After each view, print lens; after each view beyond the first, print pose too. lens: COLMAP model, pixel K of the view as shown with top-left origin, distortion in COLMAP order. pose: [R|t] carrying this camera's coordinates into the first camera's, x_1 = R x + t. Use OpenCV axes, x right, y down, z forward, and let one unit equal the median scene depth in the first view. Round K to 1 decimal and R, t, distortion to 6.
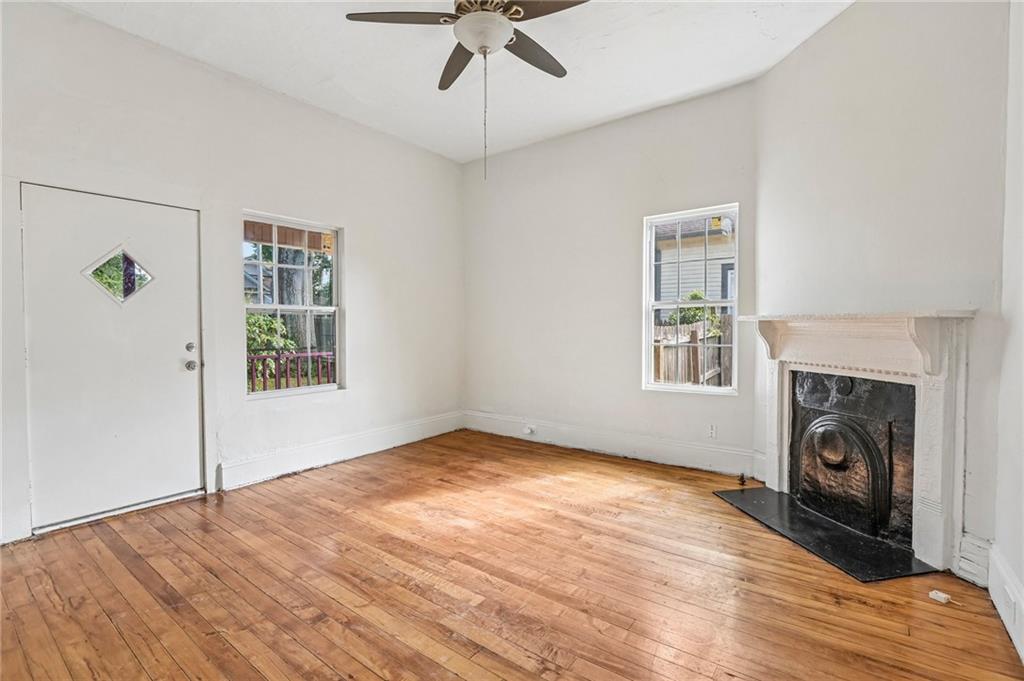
lens RADIAL K [[470.3, 0, 514.7], [0, 470.3, 334.7], [0, 0, 1]] dist [-0.008330, -0.003691]
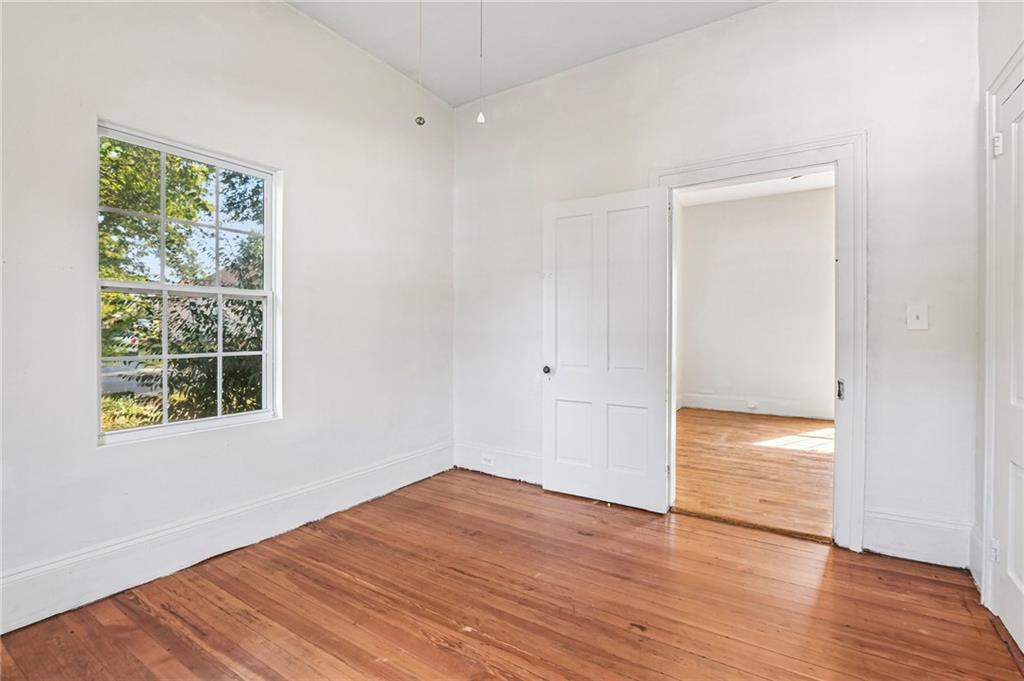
lens RADIAL K [[470.3, 0, 512.5], [0, 470.3, 335.1], [0, 0, 1]] dist [-0.008330, -0.003691]
pose [[0.997892, 0.000807, 0.064884, -1.183552], [-0.000325, 0.999972, -0.007432, 0.015234], [-0.064889, 0.007395, 0.997865, -0.501577]]
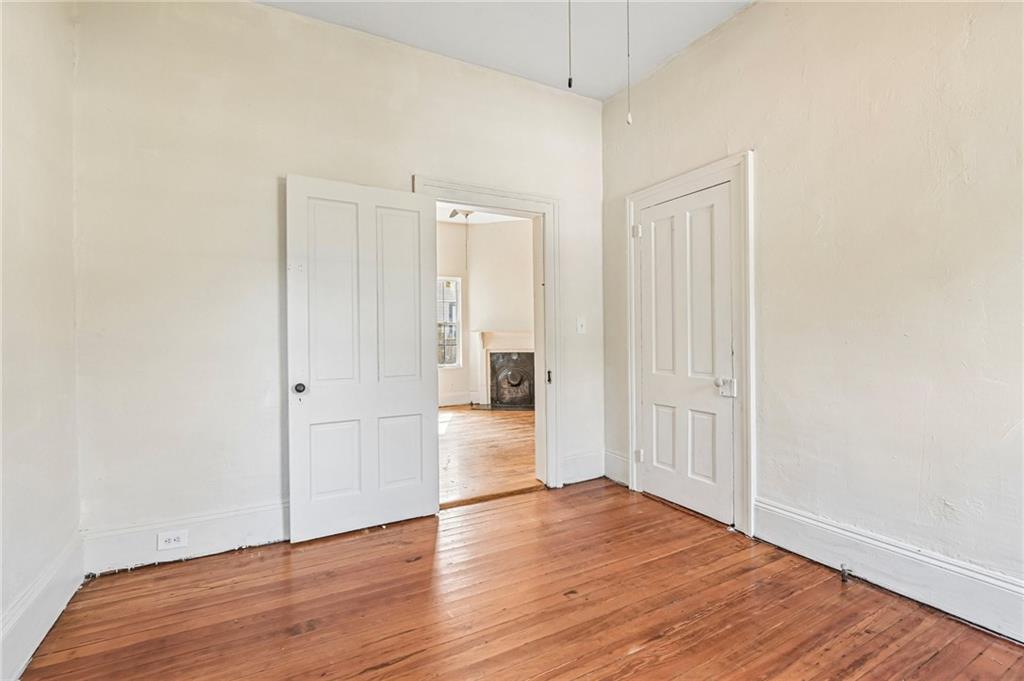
lens RADIAL K [[470.3, 0, 511.5], [0, 470.3, 339.0], [0, 0, 1]] dist [-0.008330, -0.003691]
pose [[0.409825, -0.009899, 0.912111, -1.656267], [0.026202, 0.999656, -0.000923, 0.010106], [-0.911788, 0.024278, 0.409943, -0.111968]]
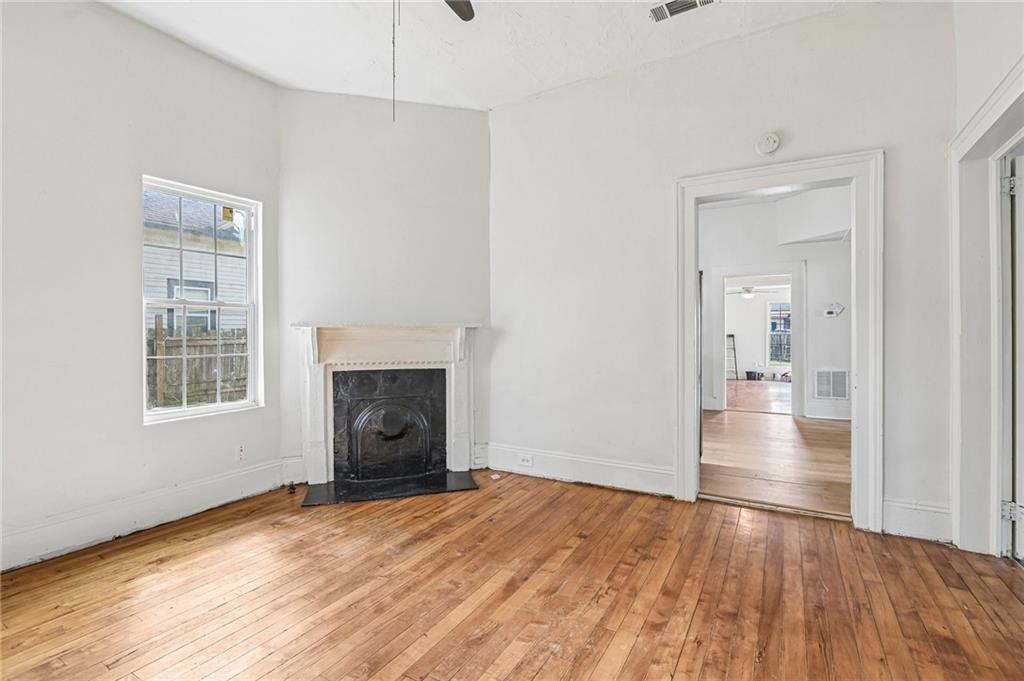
lens RADIAL K [[470.3, 0, 513.2], [0, 470.3, 338.3], [0, 0, 1]] dist [-0.008330, -0.003691]
pose [[-0.116279, -0.007148, 0.993191, -0.616504], [0.022016, 0.999710, 0.009773, -0.007088], [-0.992973, 0.023002, -0.116087, 0.720668]]
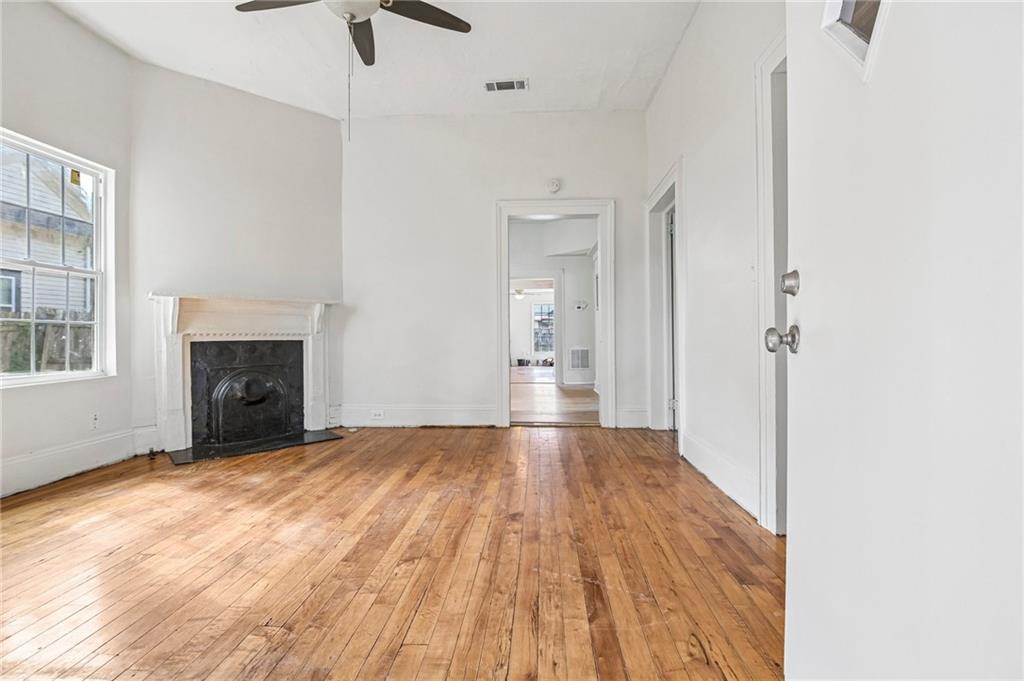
lens RADIAL K [[470.3, 0, 510.0], [0, 470.3, 335.9], [0, 0, 1]] dist [-0.008330, -0.003691]
pose [[-0.552529, 0.005383, 0.833476, -0.871553], [0.021487, 0.999739, 0.007787, 0.071143], [-0.833217, 0.022212, -0.552501, 1.016469]]
